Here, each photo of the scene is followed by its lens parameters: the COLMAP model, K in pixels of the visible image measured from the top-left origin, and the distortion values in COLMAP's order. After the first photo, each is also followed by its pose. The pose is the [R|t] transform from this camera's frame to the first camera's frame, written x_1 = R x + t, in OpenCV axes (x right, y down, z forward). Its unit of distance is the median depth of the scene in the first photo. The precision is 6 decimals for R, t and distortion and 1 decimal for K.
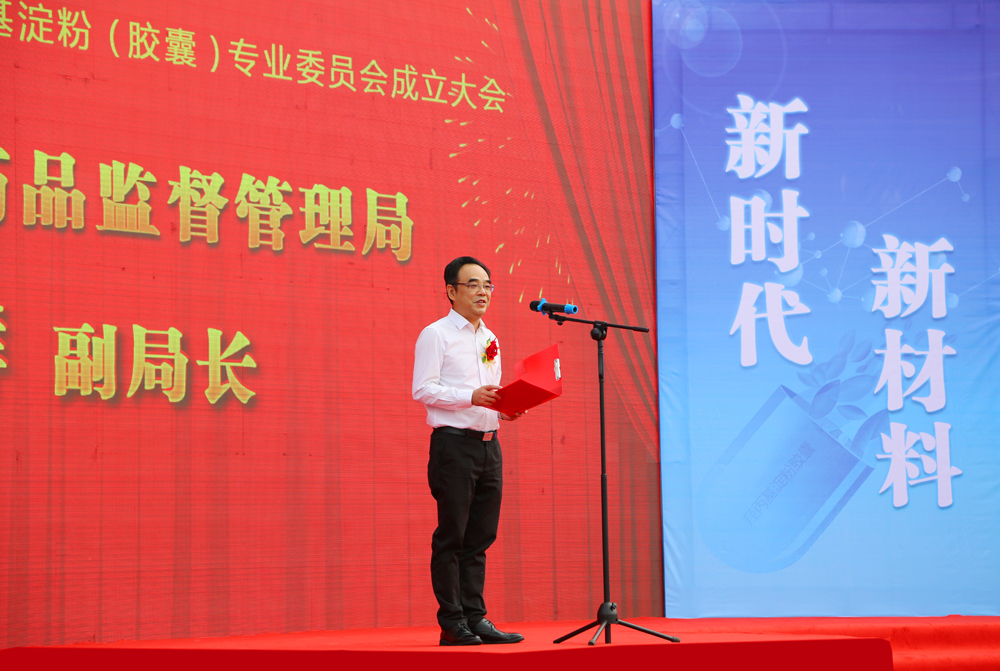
lens RADIAL K [[2980.0, 0, 517.9], [0, 2980.0, 357.2], [0, 0, 1]] dist [0.722146, 0.000000]
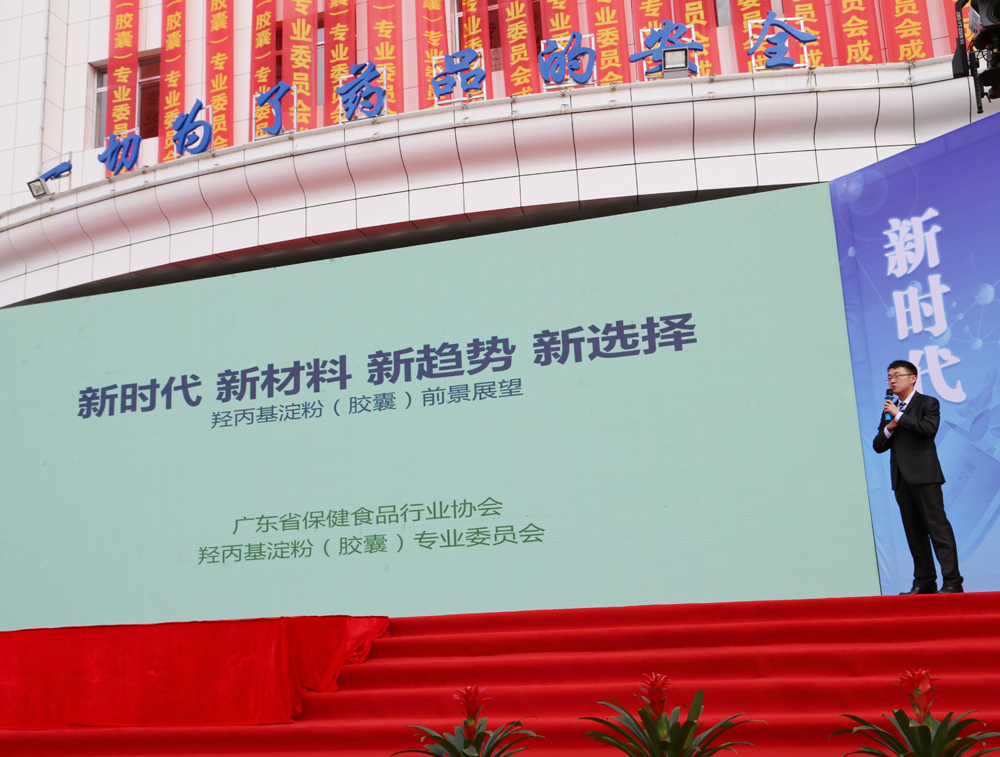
lens RADIAL K [[988.2, 0, 498.4], [0, 988.2, 381.4], [0, 0, 1]] dist [-0.049480, 0.000000]
pose [[0.911626, -0.106819, -0.396898, 0.112529], [0.047930, 0.986679, -0.155461, 0.068605], [0.408217, 0.122699, 0.904602, 0.732773]]
